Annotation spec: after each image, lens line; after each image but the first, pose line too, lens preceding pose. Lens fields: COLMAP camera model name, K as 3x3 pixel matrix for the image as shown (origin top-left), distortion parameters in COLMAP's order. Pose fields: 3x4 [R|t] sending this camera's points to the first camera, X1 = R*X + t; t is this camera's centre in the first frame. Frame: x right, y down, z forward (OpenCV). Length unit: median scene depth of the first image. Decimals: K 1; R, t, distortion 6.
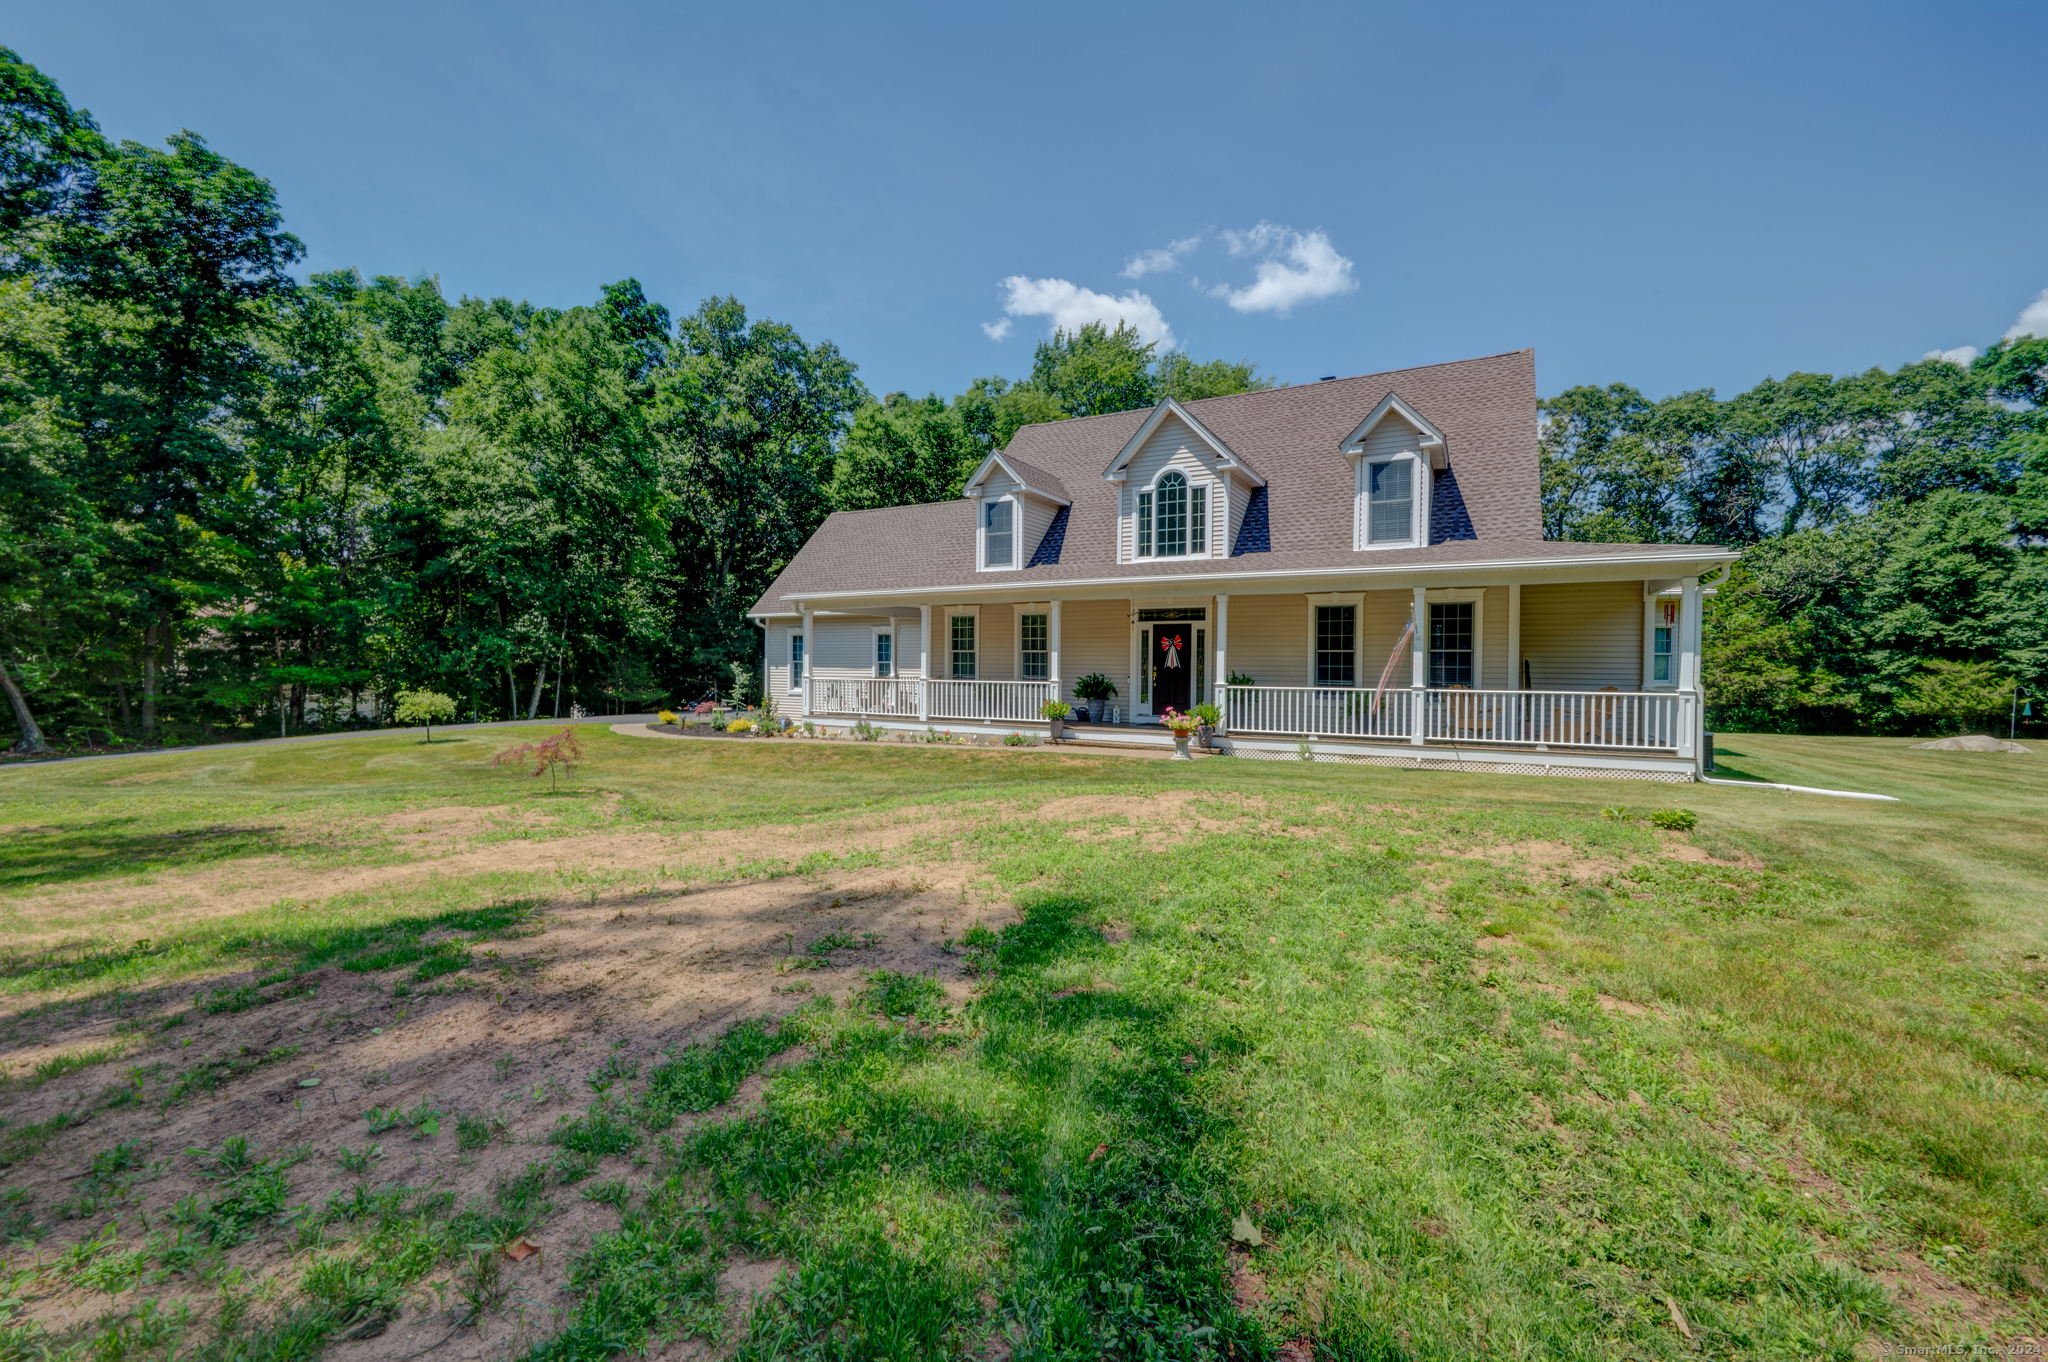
lens RADIAL K [[831.3, 0, 1024.0], [0, 831.3, 681.0], [0, 0, 1]] dist [-0.001984, -0.000200]
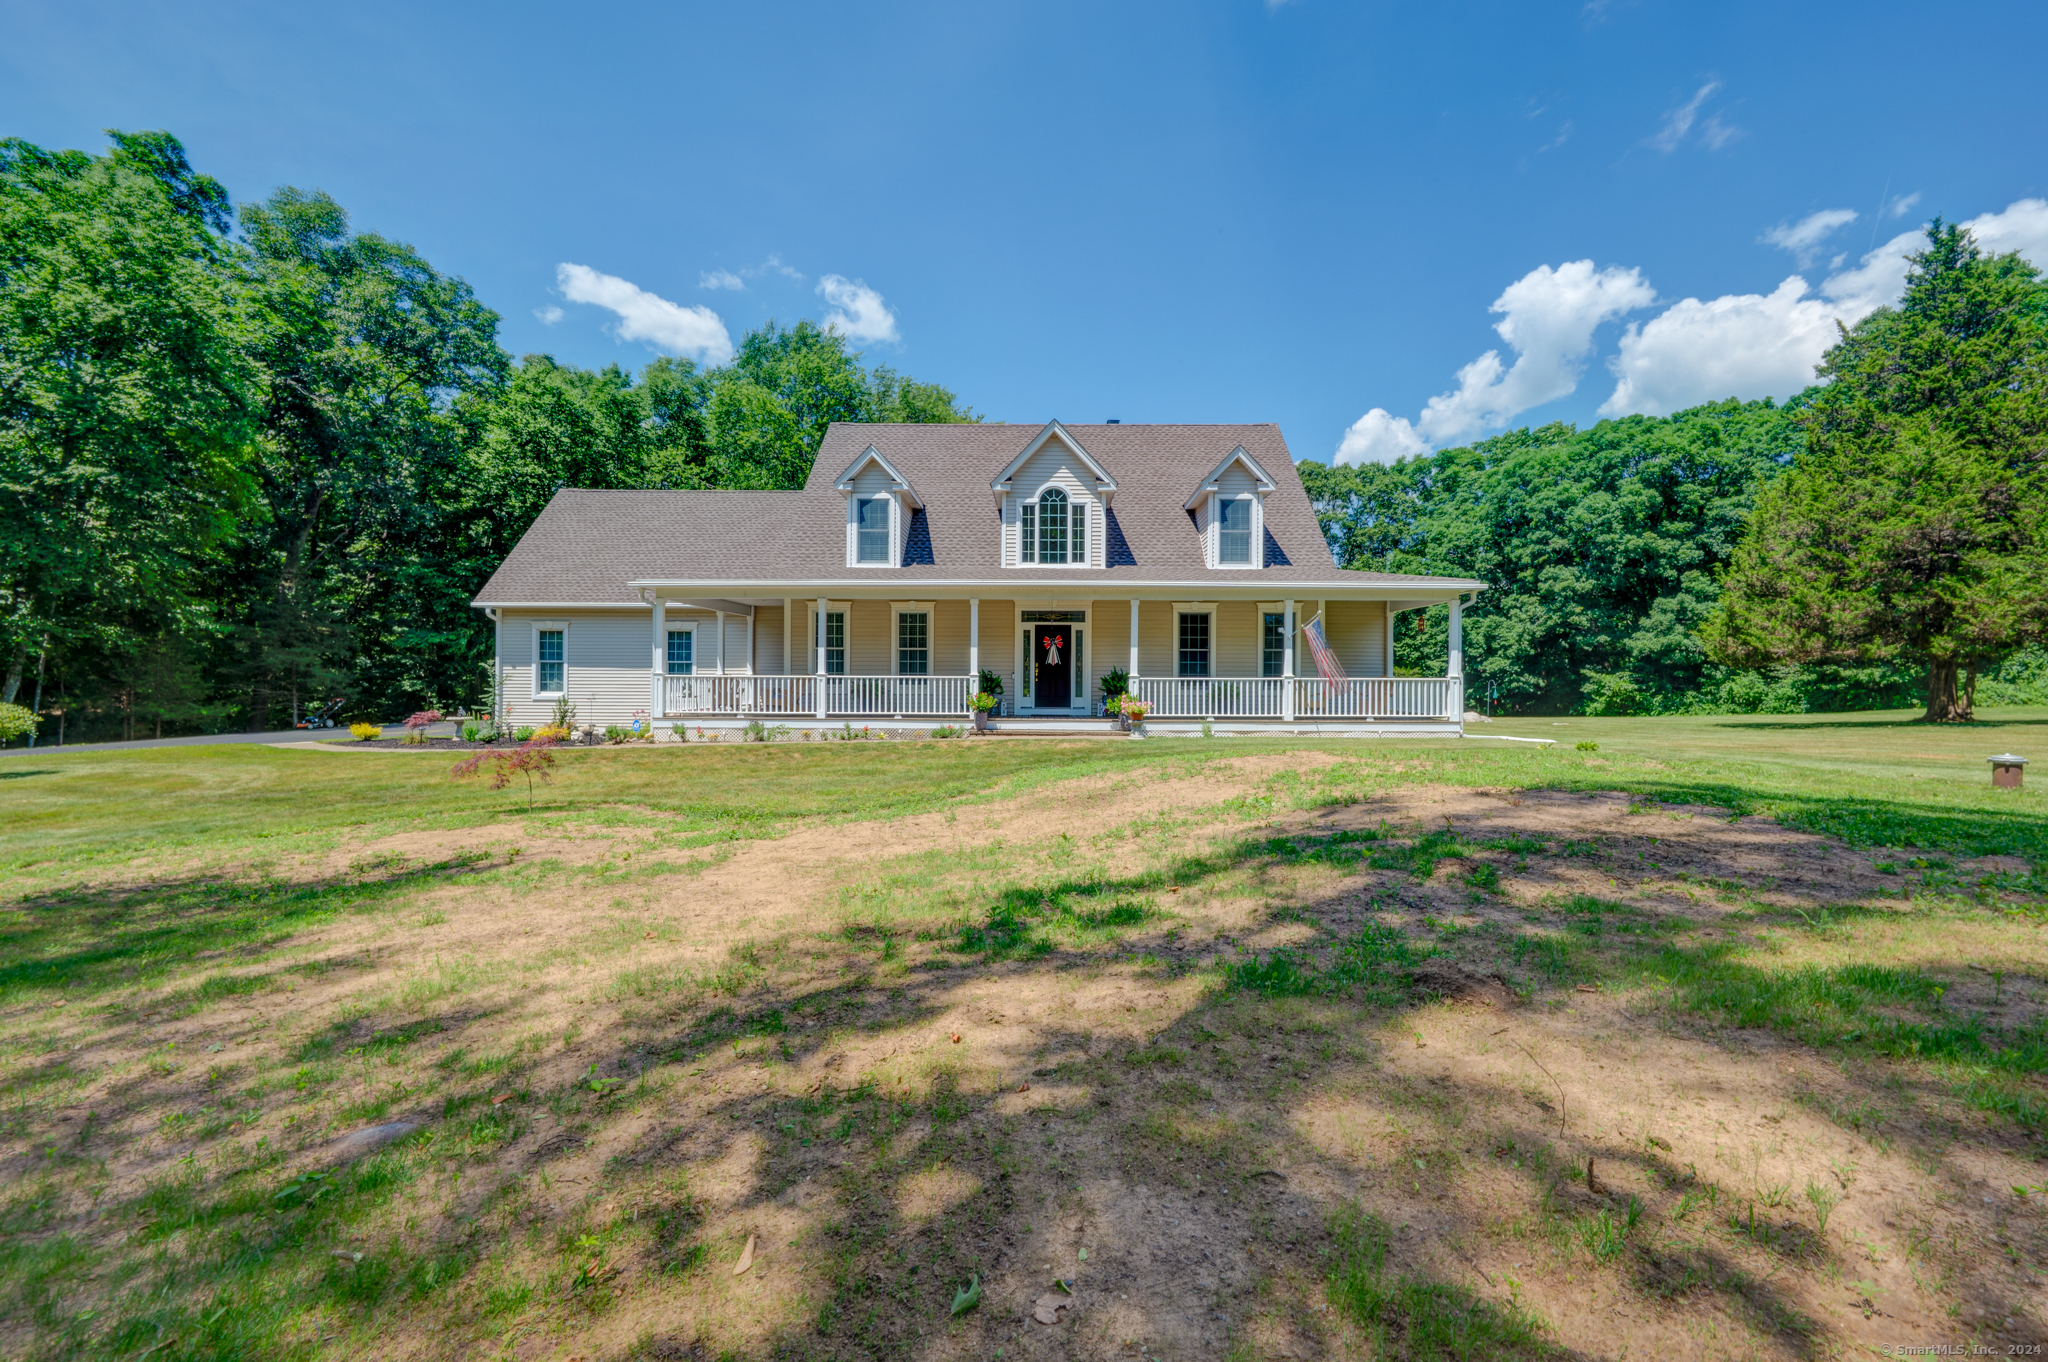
lens RADIAL K [[831.3, 0, 1024.0], [0, 831.3, 681.0], [0, 0, 1]] dist [-0.001984, -0.000200]
pose [[0.878682, -0.005050, 0.477381, -0.380261], [0.011816, 0.999868, -0.011171, 0.018078], [-0.477261, 0.015456, 0.878625, 0.043225]]
